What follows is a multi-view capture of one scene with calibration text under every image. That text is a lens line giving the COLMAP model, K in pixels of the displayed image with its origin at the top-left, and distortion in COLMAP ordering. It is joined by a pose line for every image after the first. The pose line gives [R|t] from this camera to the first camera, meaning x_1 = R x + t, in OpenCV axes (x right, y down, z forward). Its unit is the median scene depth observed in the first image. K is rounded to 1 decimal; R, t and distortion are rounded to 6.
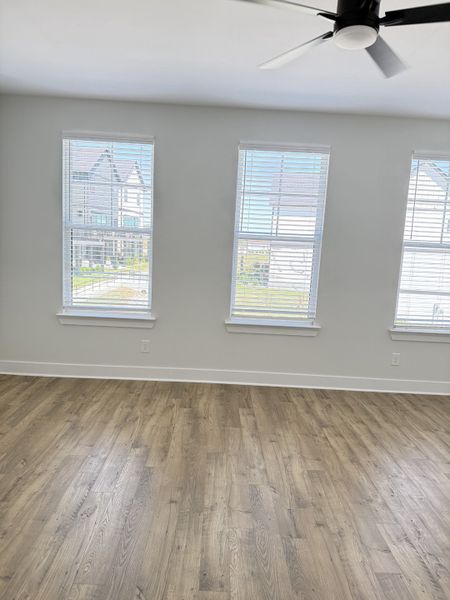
lens RADIAL K [[429.7, 0, 225.0], [0, 429.7, 300.0], [0, 0, 1]] dist [0.086418, -0.143625]
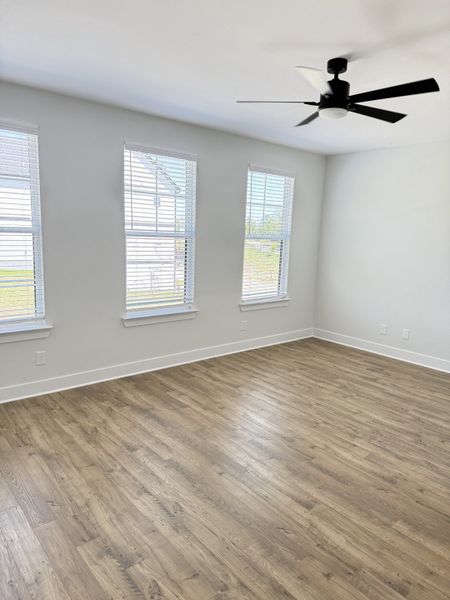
lens RADIAL K [[408.3, 0, 236.8], [0, 408.3, 302.0], [0, 0, 1]] dist [0.052880, -0.109614]
pose [[0.773785, -0.133334, 0.619256, -0.419438], [0.099497, 0.991044, 0.089059, -0.050207], [-0.625585, -0.007299, 0.780122, 0.072181]]
